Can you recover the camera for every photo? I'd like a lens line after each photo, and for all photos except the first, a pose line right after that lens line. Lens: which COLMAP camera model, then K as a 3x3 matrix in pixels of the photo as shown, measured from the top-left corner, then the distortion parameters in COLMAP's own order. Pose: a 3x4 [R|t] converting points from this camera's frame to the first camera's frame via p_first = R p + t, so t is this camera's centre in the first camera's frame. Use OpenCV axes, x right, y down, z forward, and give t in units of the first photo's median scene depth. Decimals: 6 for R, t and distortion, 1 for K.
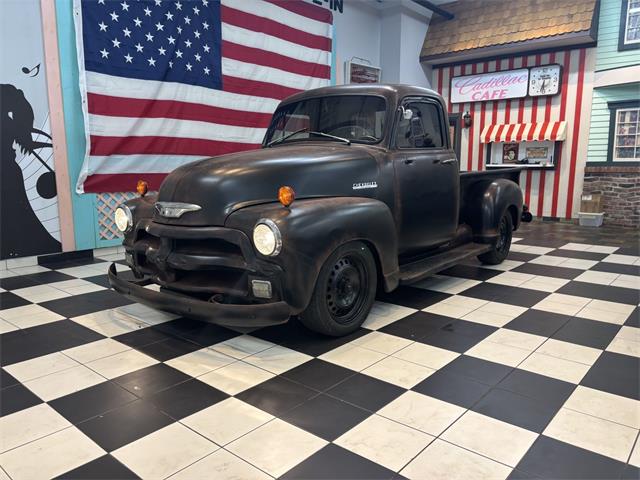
lens RADIAL K [[495.4, 0, 318.3], [0, 495.4, 259.0], [0, 0, 1]] dist [0.007703, -0.003249]
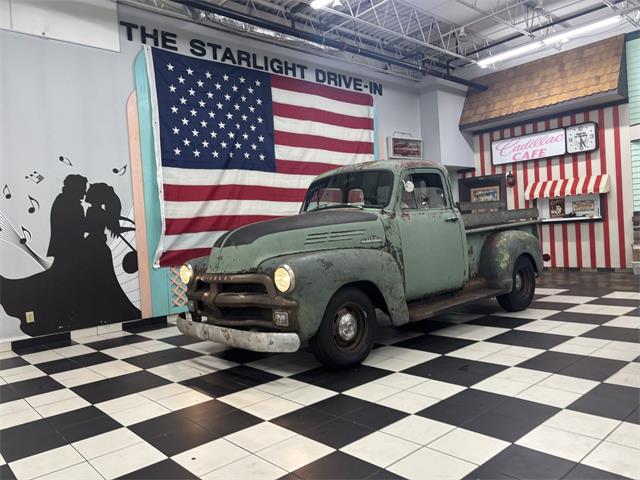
lens RADIAL K [[495.4, 0, 318.3], [0, 495.4, 259.0], [0, 0, 1]] dist [0.007703, -0.003249]
pose [[0.989290, -0.054436, -0.135430, 0.051901], [0.035938, 0.990131, -0.135460, 0.017900], [0.141467, 0.129142, 0.981483, -0.089834]]
